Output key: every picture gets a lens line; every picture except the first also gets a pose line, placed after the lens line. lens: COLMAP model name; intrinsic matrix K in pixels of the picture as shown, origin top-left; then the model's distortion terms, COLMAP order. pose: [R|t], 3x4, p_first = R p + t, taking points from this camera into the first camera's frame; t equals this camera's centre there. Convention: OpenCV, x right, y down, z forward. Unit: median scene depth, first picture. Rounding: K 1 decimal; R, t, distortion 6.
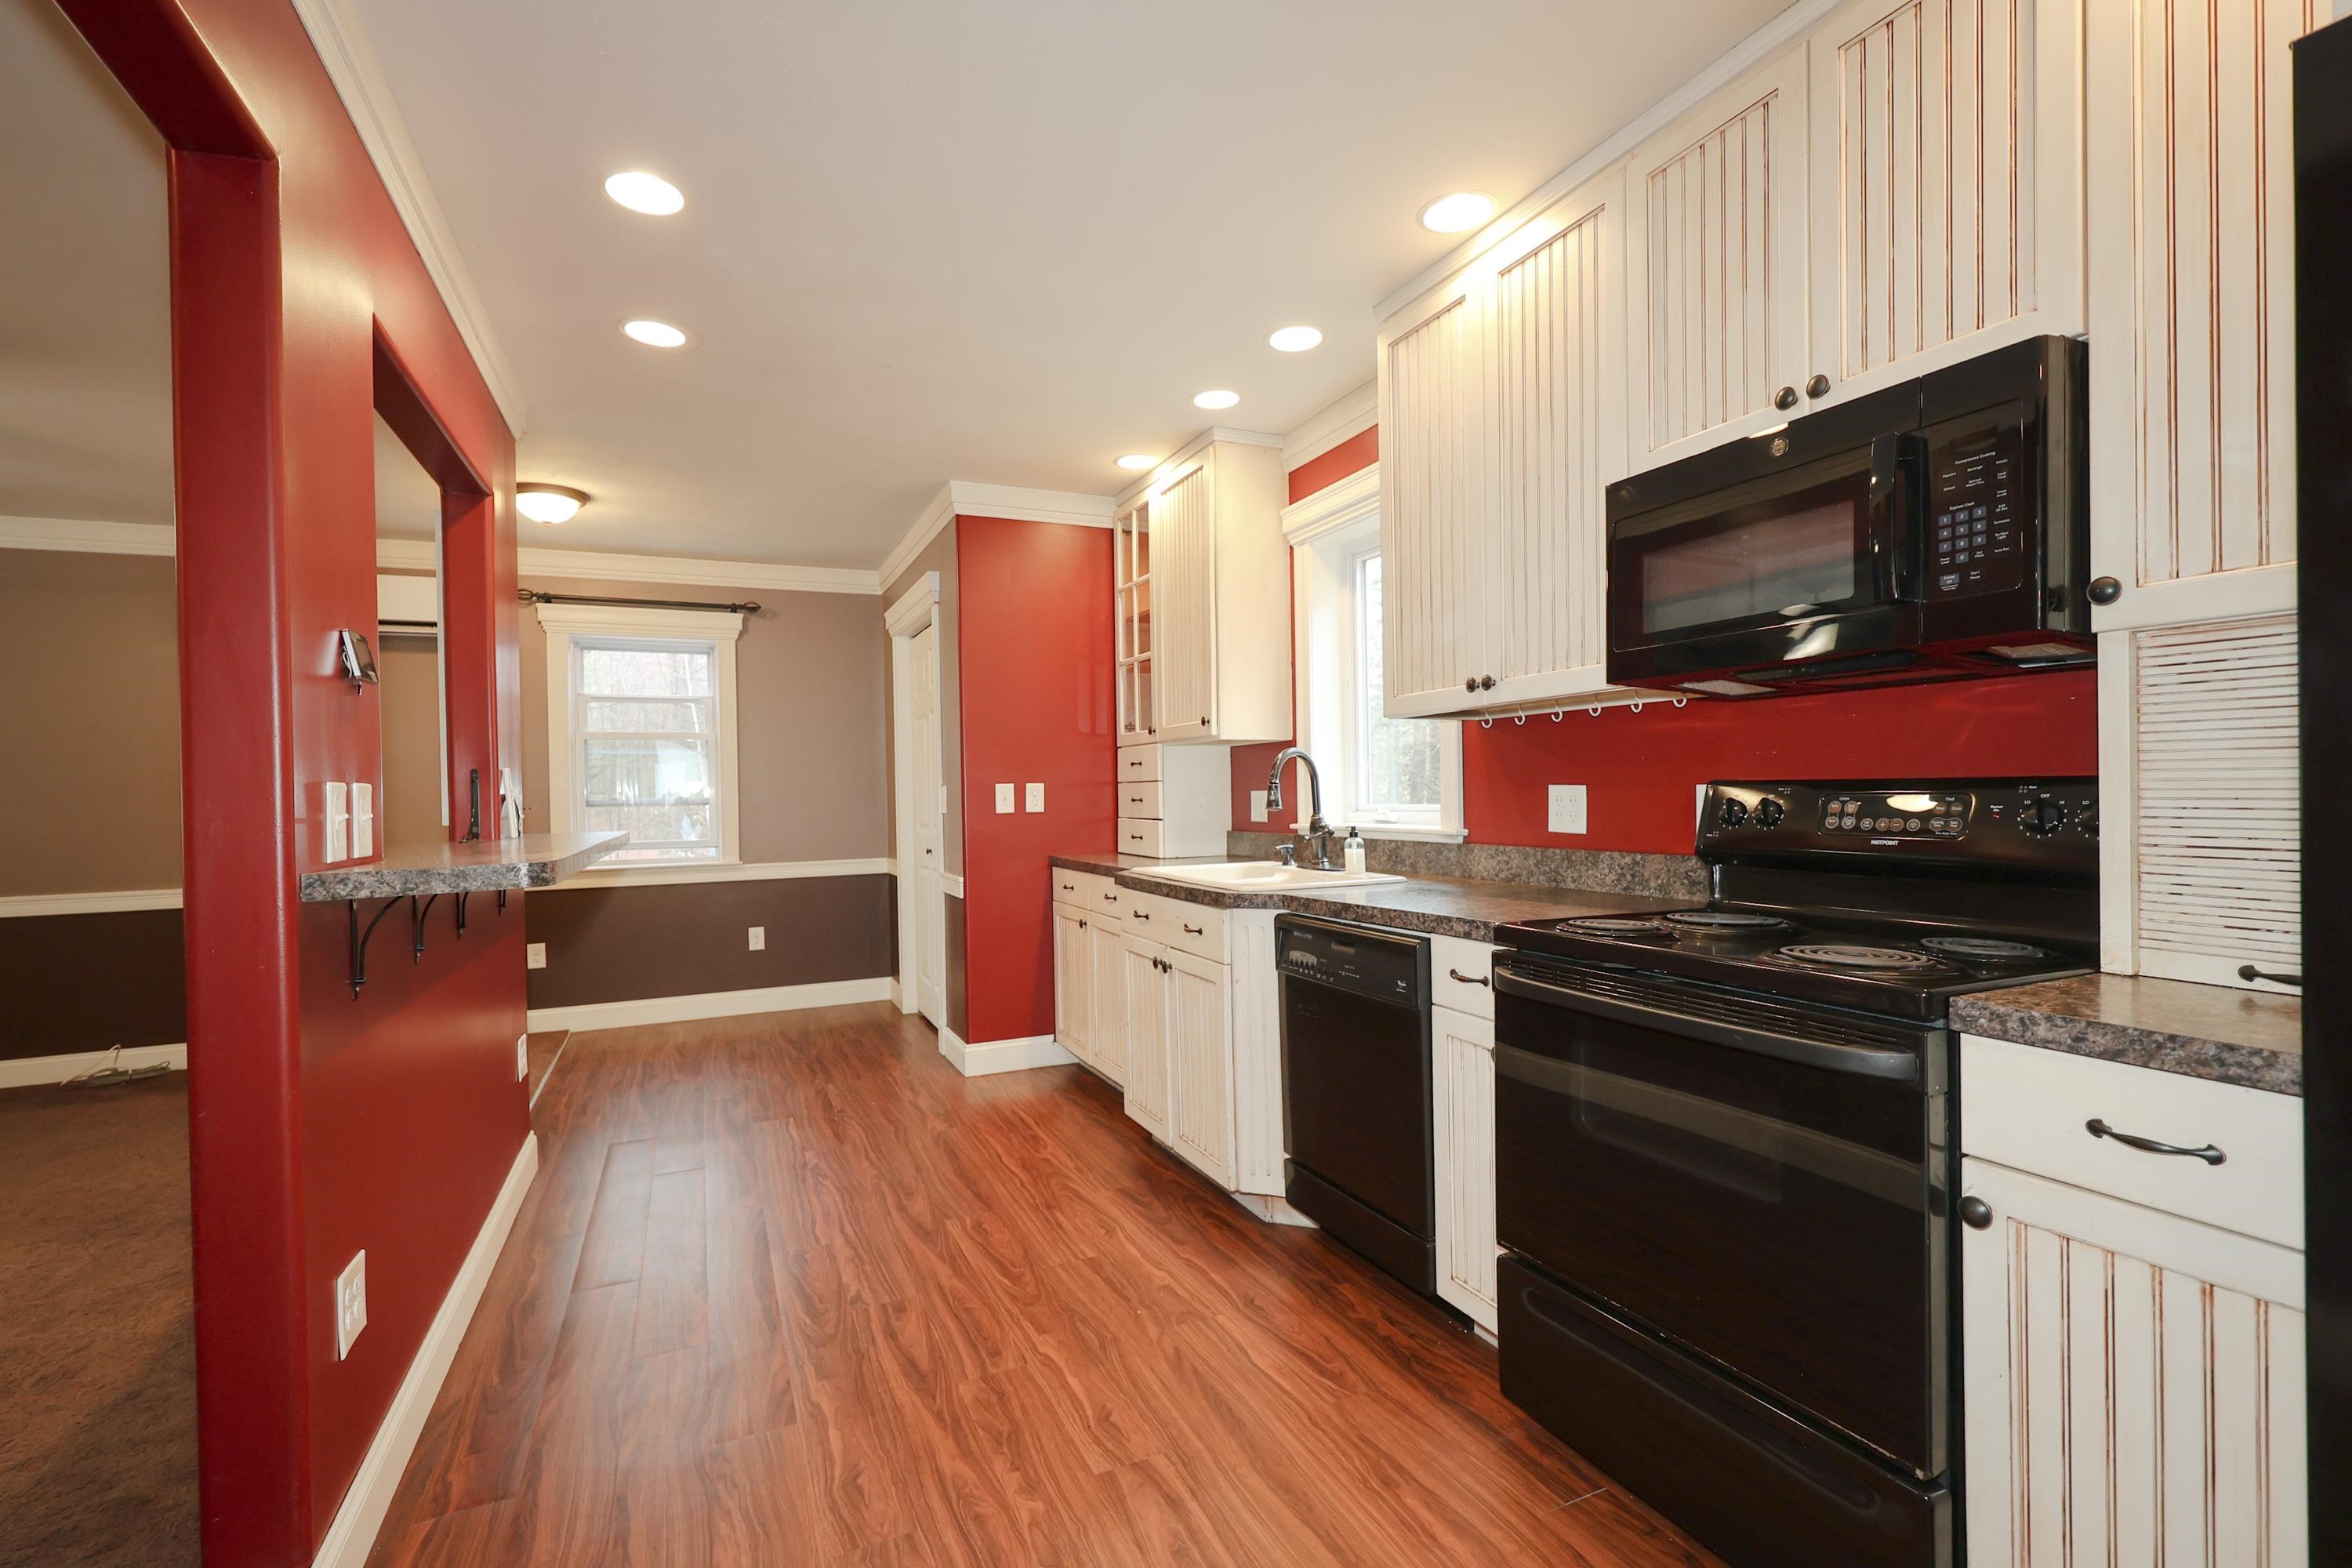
lens RADIAL K [[1004.1, 0, 1204.5], [0, 1004.1, 790.3], [0, 0, 1]] dist [-0.000419, -0.000625]
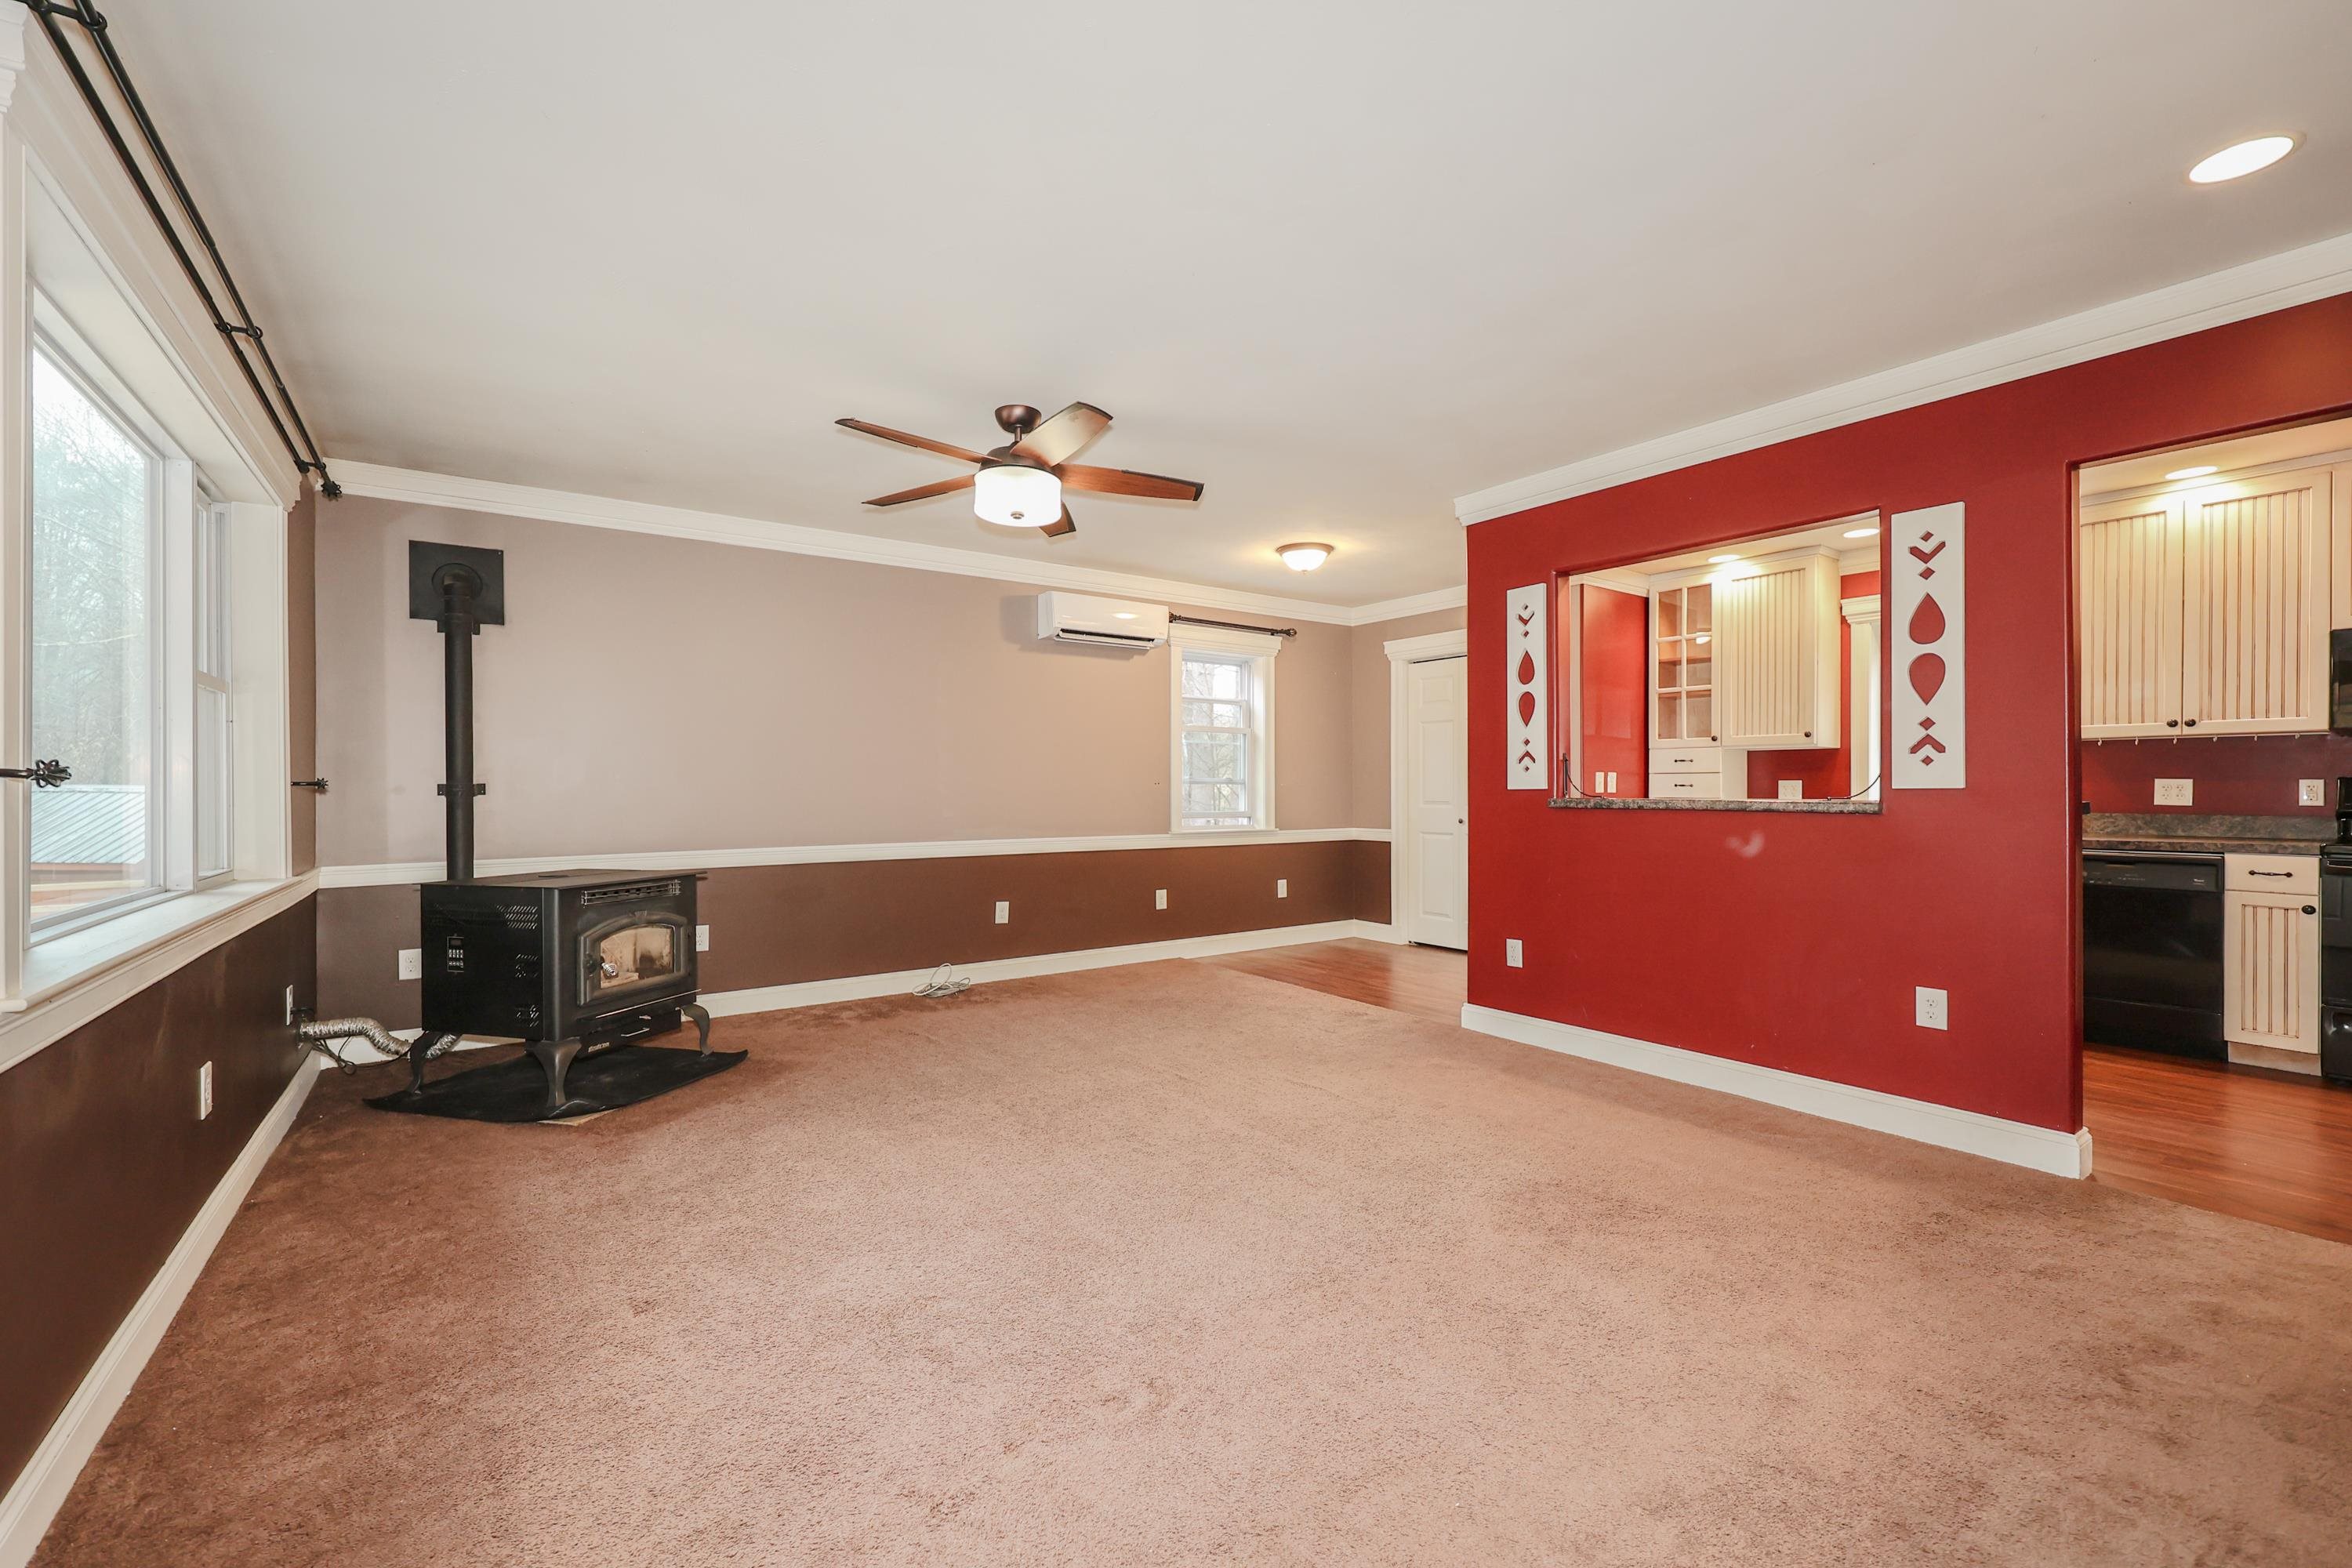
lens RADIAL K [[923.7, 0, 1180.0], [0, 923.7, 774.8], [0, 0, 1]] dist [-0.006318, 0.000342]
pose [[0.983638, 0.023225, 0.178655, -1.009136], [-0.020497, 0.999644, -0.017104, 0.031170], [-0.178989, 0.013162, 0.983763, -0.182693]]
